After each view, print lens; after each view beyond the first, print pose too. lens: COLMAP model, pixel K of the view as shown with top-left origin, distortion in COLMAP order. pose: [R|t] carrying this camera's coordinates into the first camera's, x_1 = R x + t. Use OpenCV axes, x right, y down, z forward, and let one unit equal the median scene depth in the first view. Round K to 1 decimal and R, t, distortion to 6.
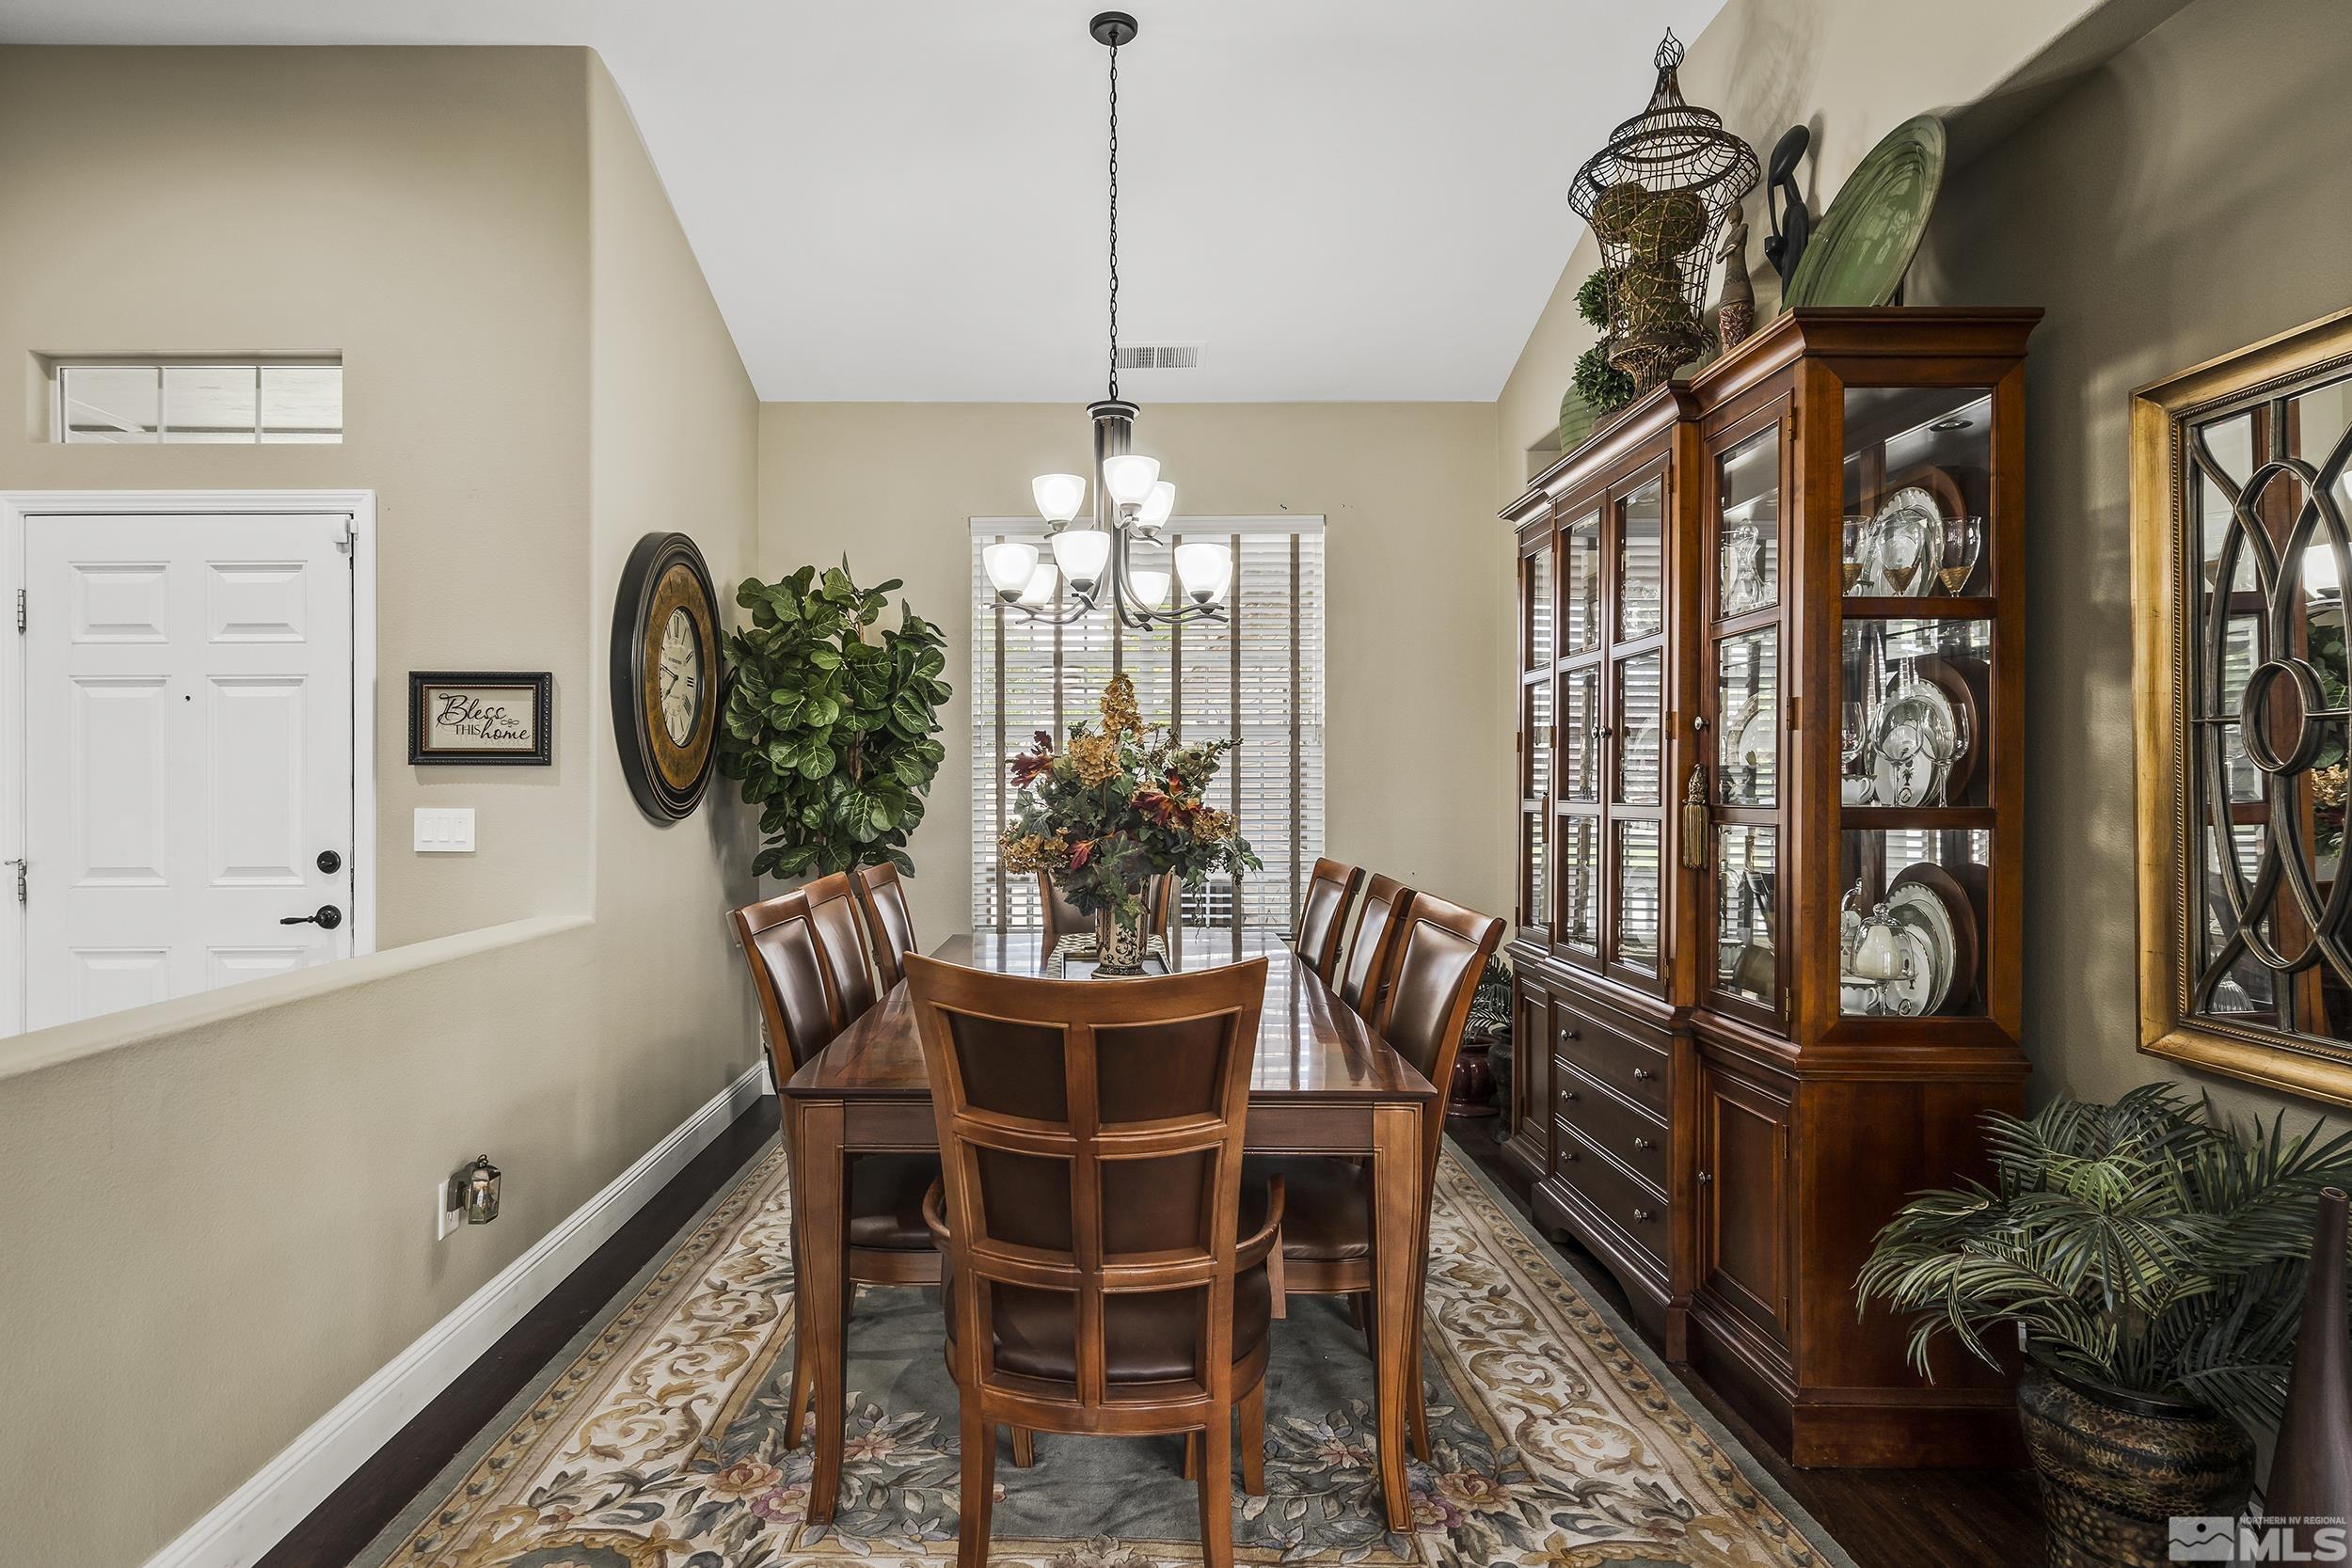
lens RADIAL K [[1227.4, 0, 1211.7], [0, 1227.4, 780.1], [0, 0, 1]] dist [0.001928, 0.002860]
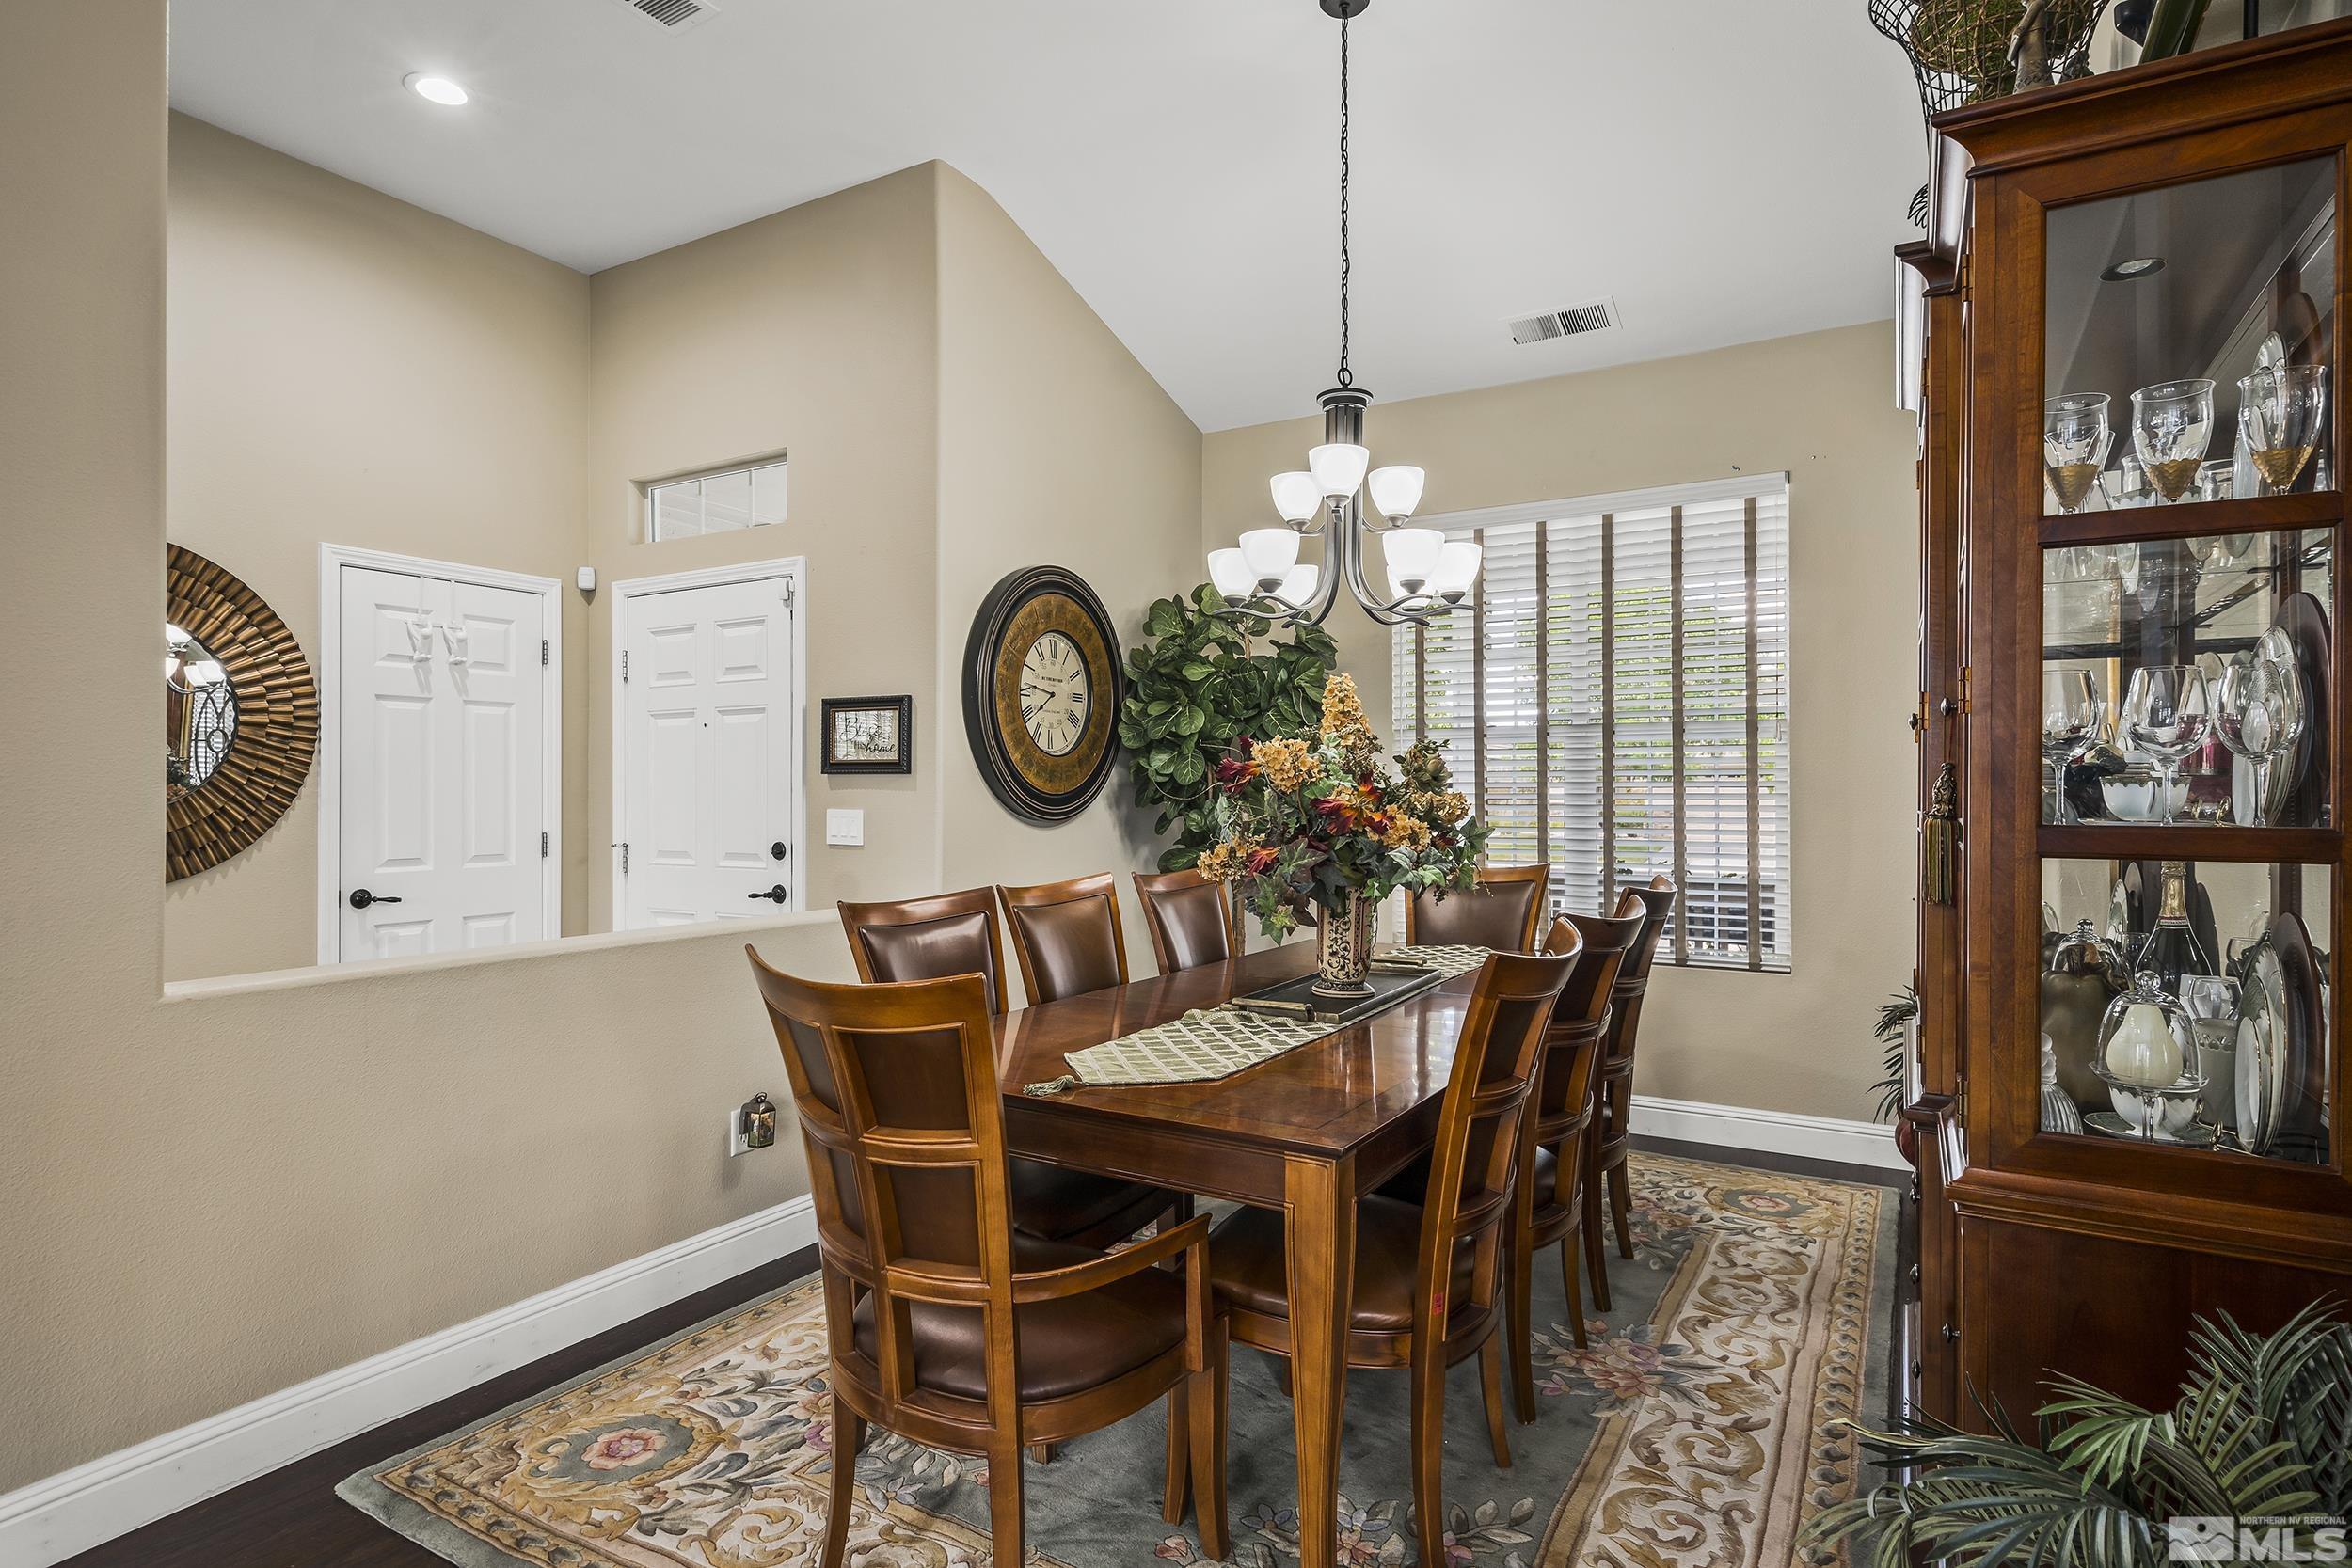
lens RADIAL K [[1227.4, 0, 1184.0], [0, 1227.4, 779.9], [0, 0, 1]] dist [0.001928, 0.002860]
pose [[0.866404, -0.003521, -0.499331, 0.287035], [0.001786, 0.999991, -0.003954, -0.000825], [0.499340, 0.002534, 0.866403, 0.110242]]
